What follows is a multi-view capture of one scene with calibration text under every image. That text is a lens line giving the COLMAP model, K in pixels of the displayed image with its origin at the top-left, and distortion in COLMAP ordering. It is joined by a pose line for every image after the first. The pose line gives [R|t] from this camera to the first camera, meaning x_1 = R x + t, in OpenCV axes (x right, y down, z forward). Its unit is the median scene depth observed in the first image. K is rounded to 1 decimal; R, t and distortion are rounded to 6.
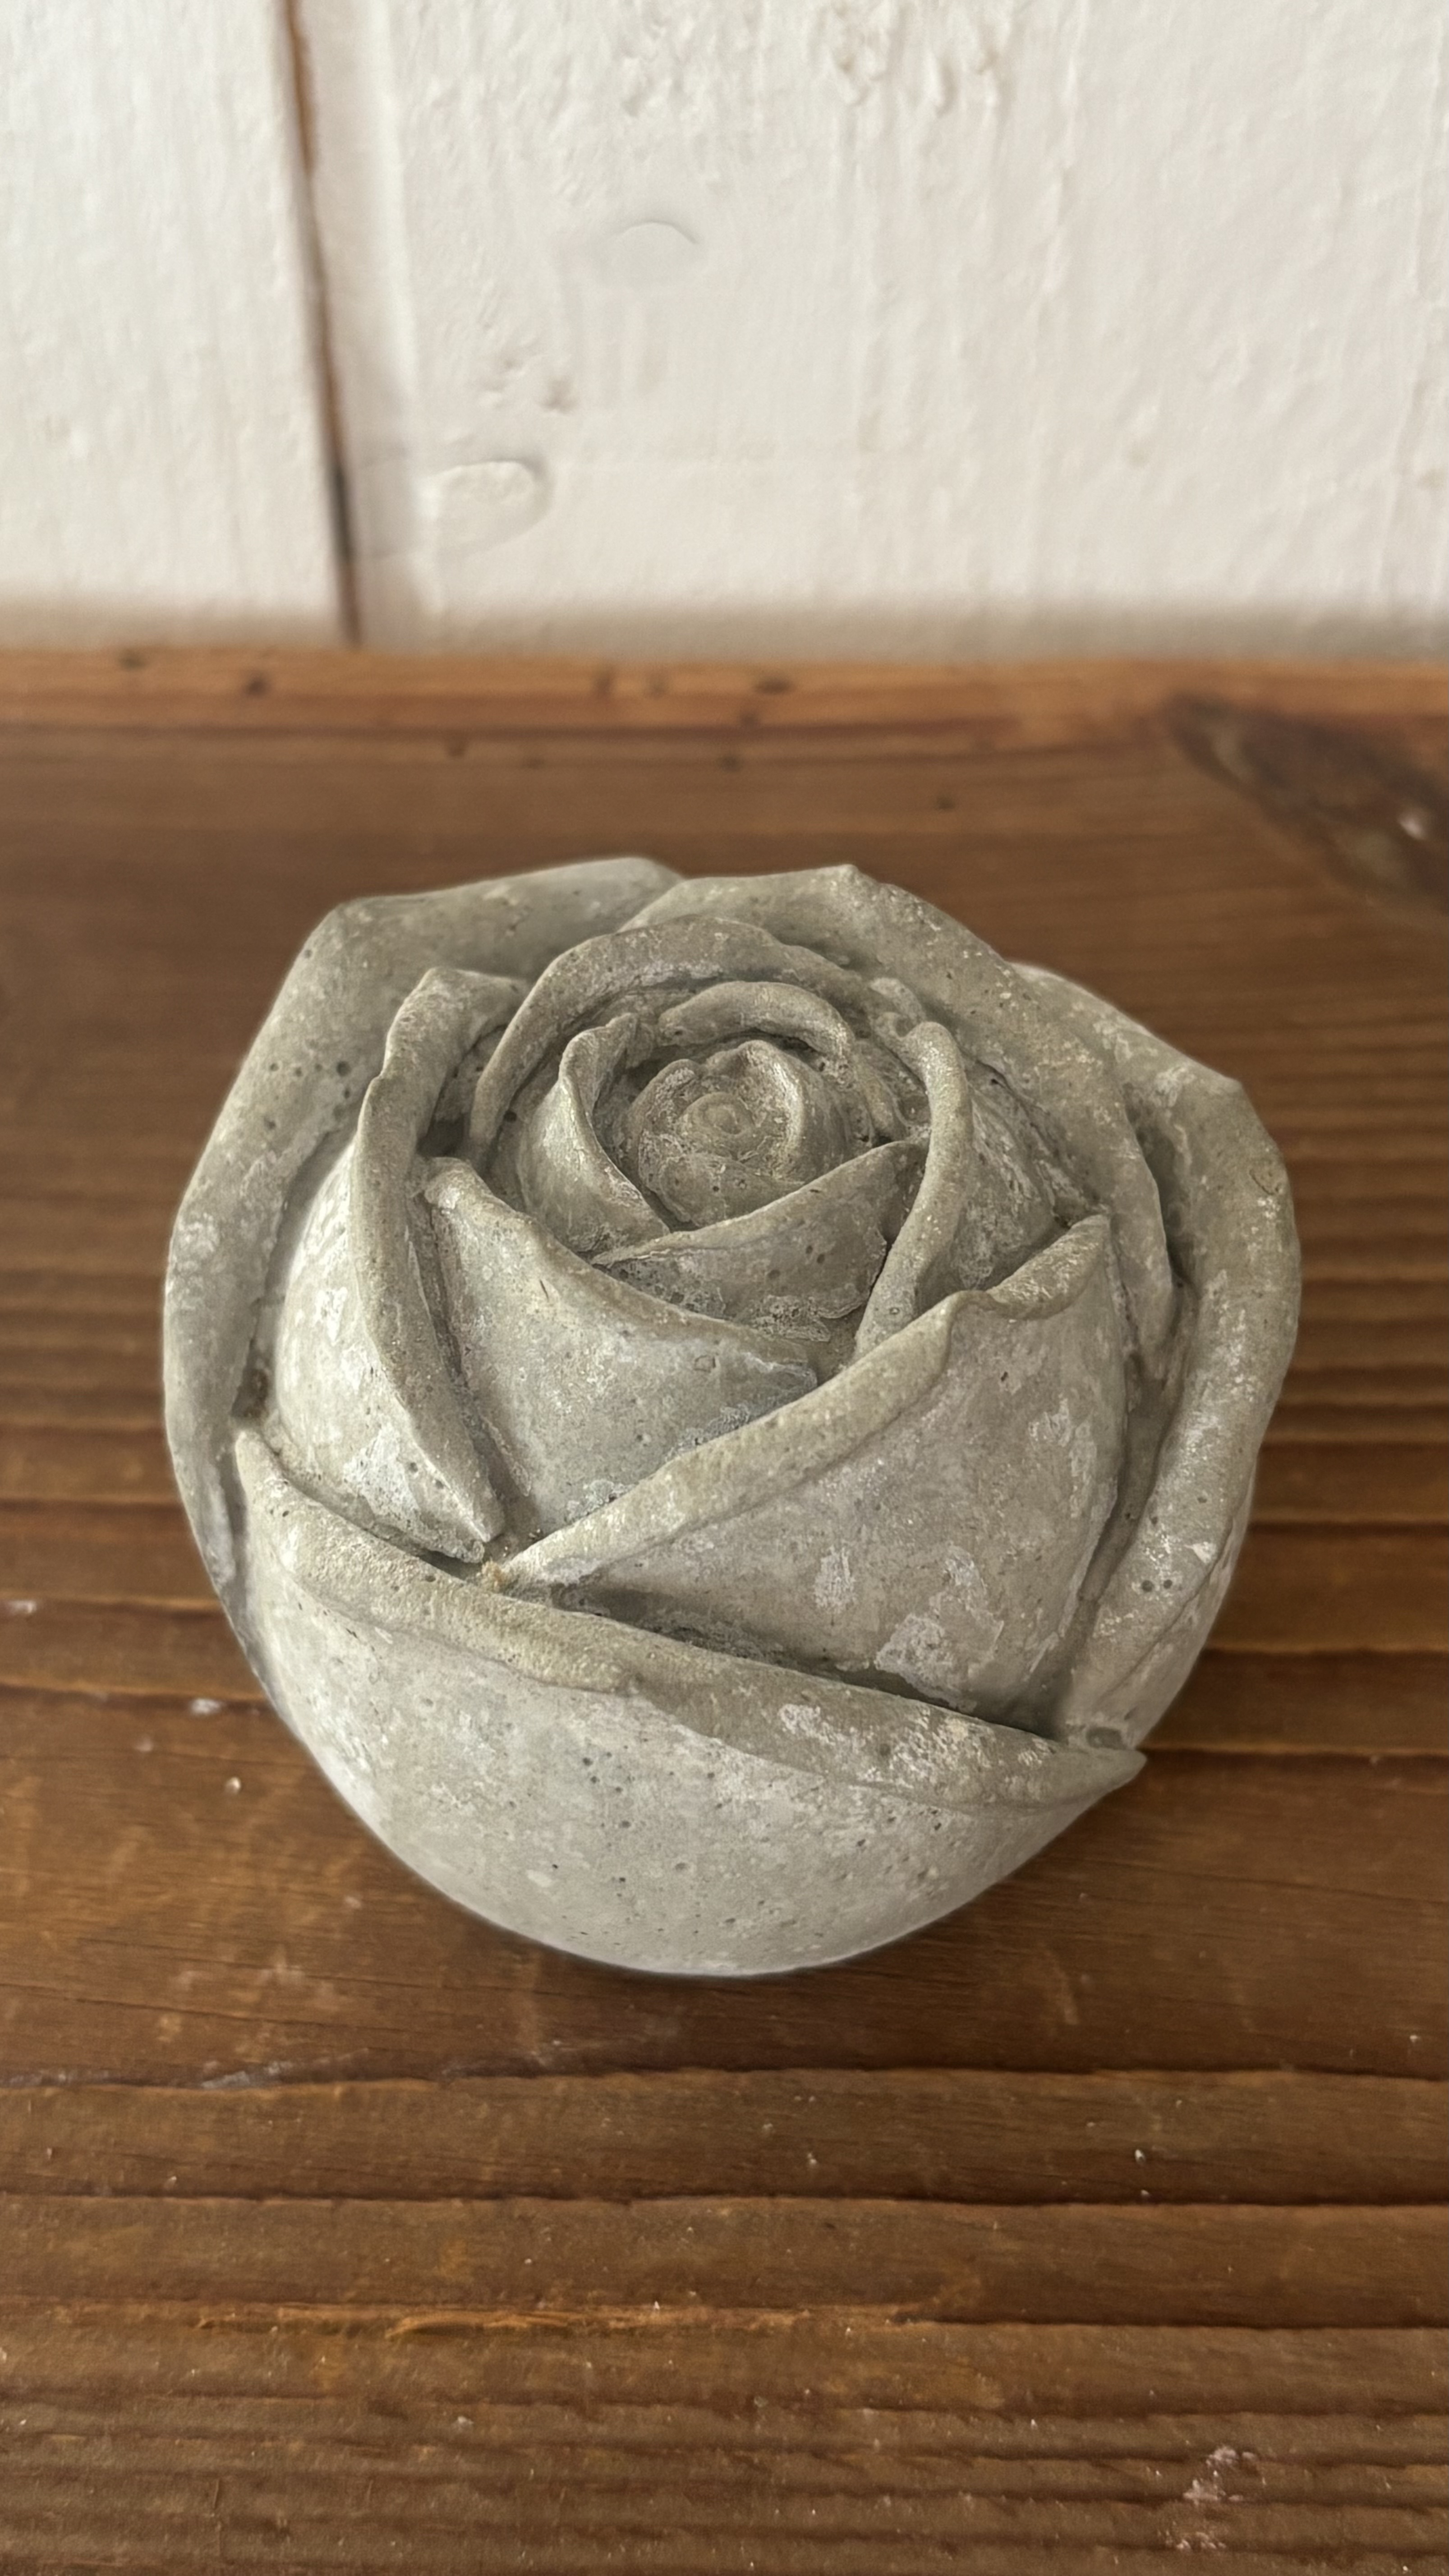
lens RADIAL K [[3142.1, 0, 724.5], [0, 3142.1, 1288.0], [0, 0, 1]] dist [-0.007837, -0.200643]
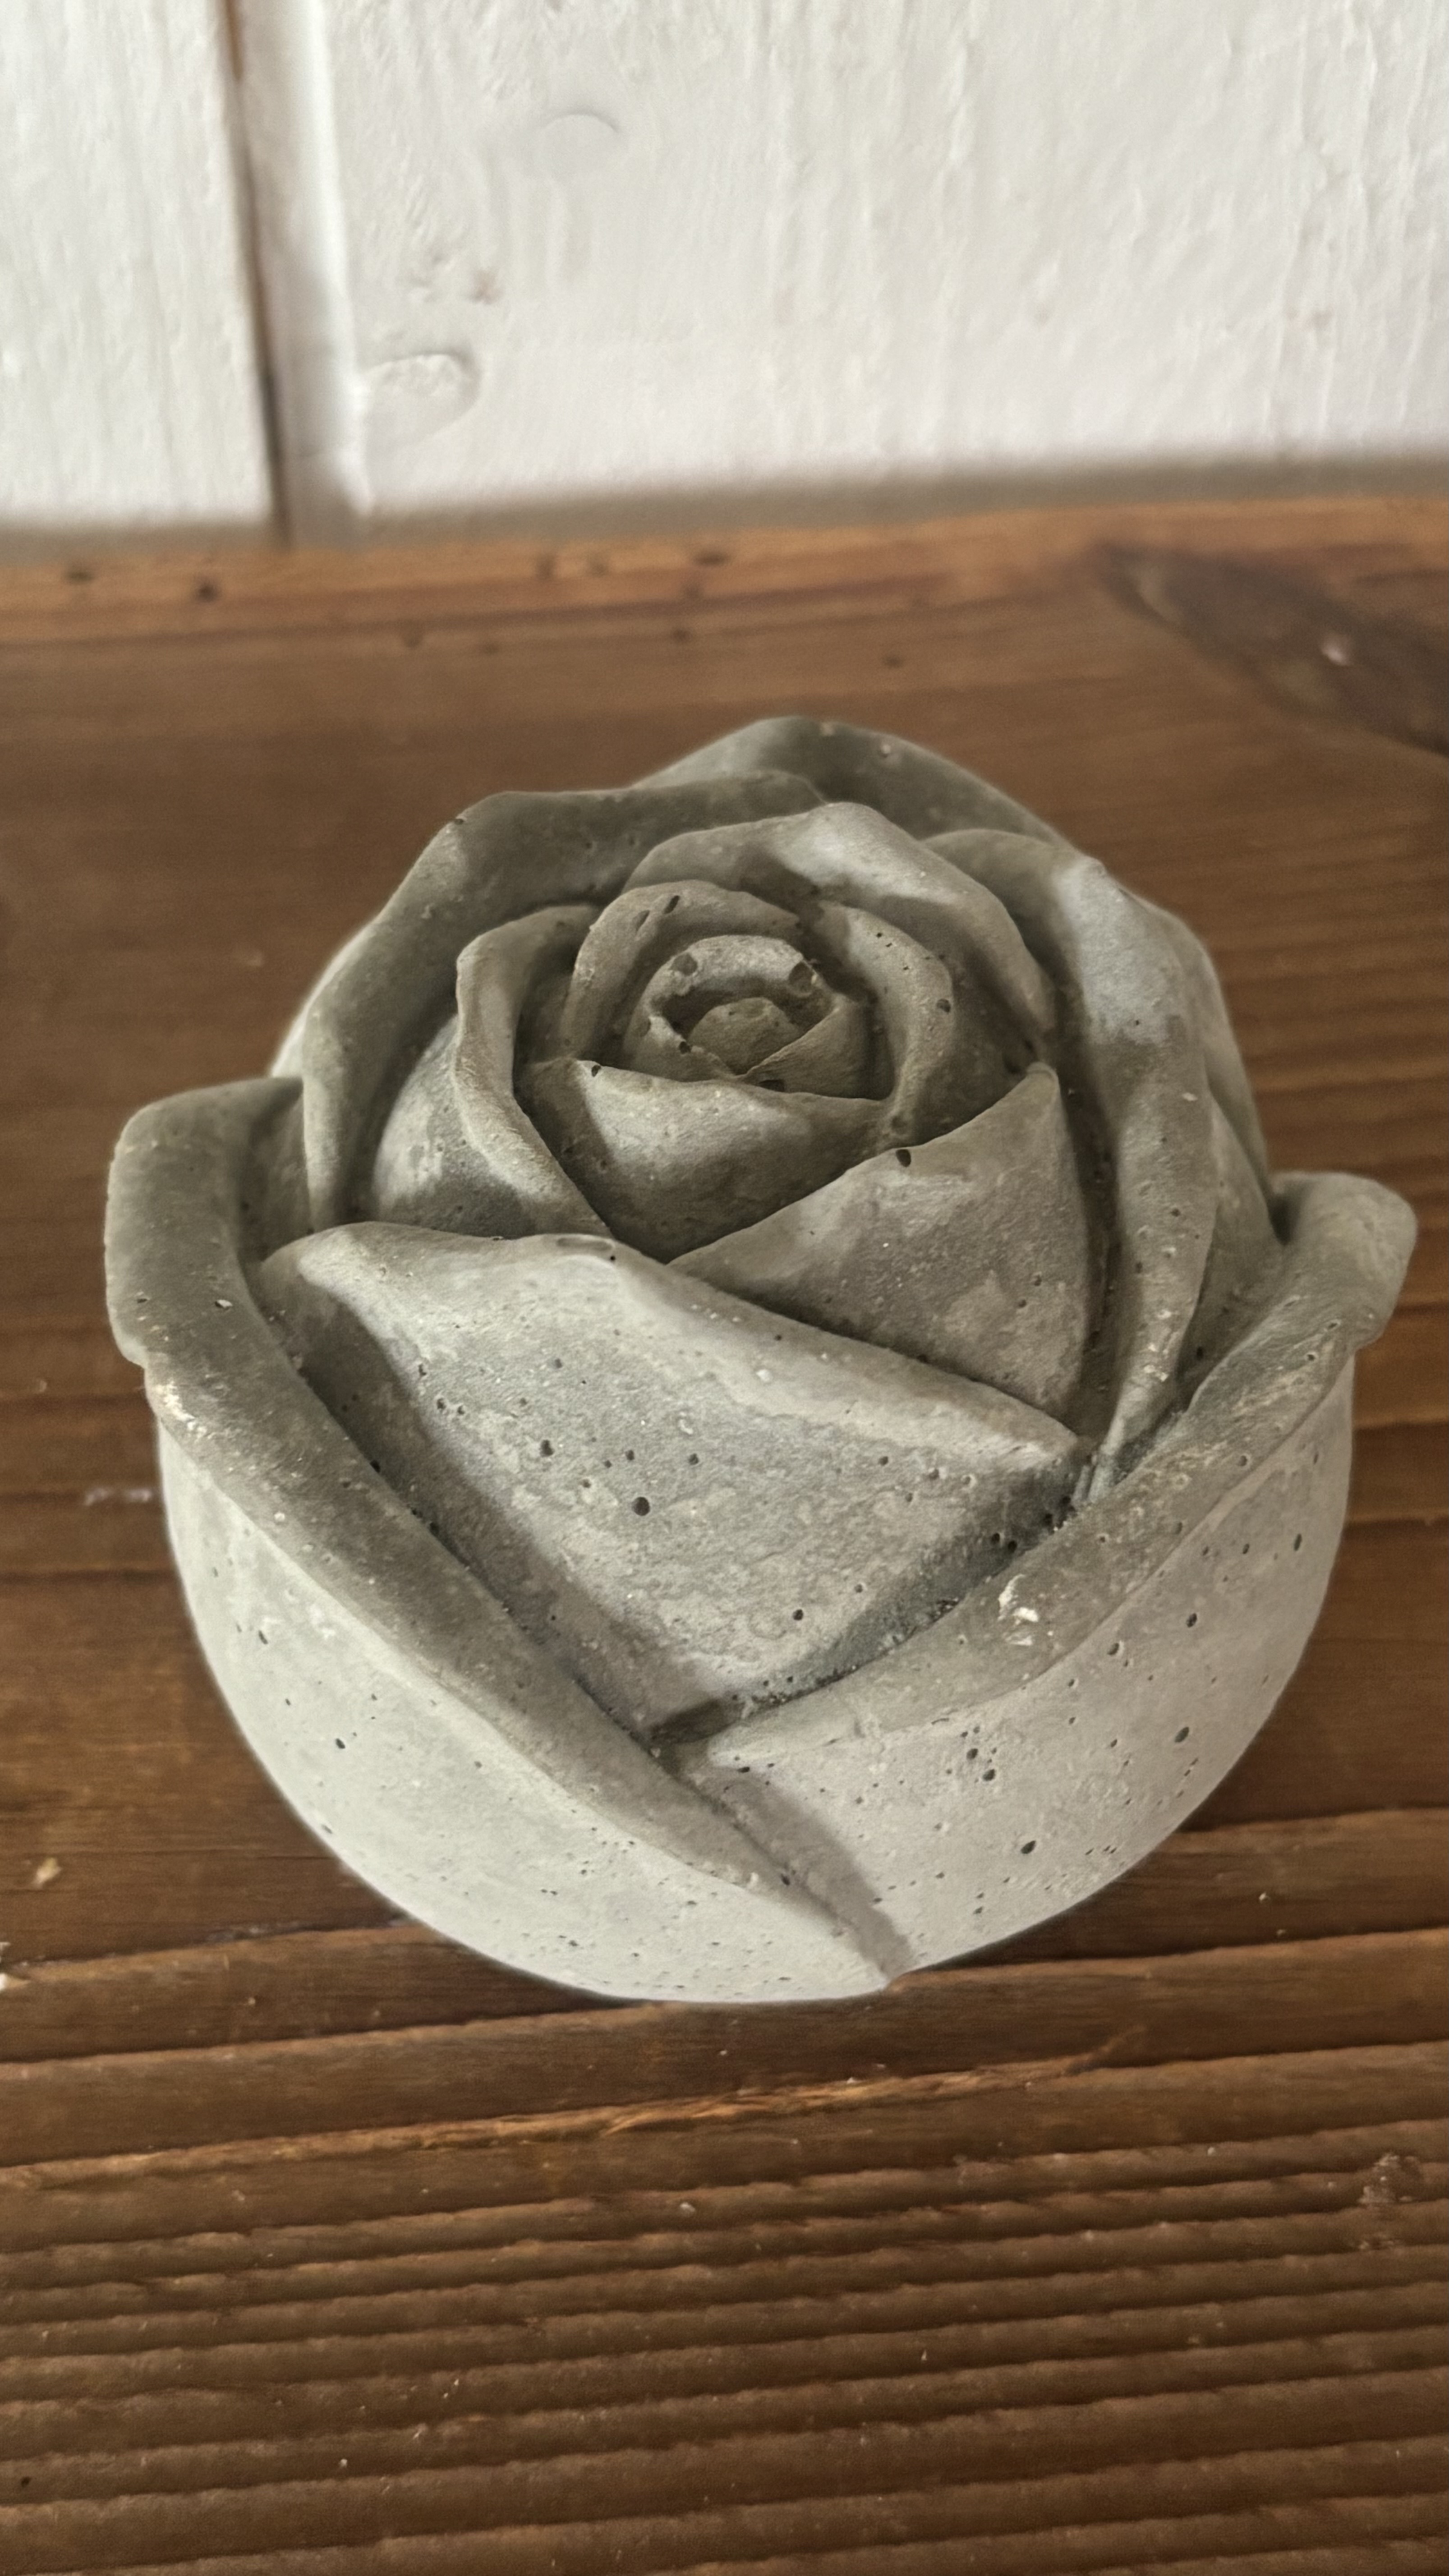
lens RADIAL K [[3142.1, 0, 724.5], [0, 3142.1, 1288.0], [0, 0, 1]] dist [-0.007837, -0.200643]
pose [[0.992635, -0.084431, 0.086876, -0.094950], [0.081079, 0.995847, 0.041414, 0.005035], [-0.090012, -0.034065, 0.995358, -0.038008]]
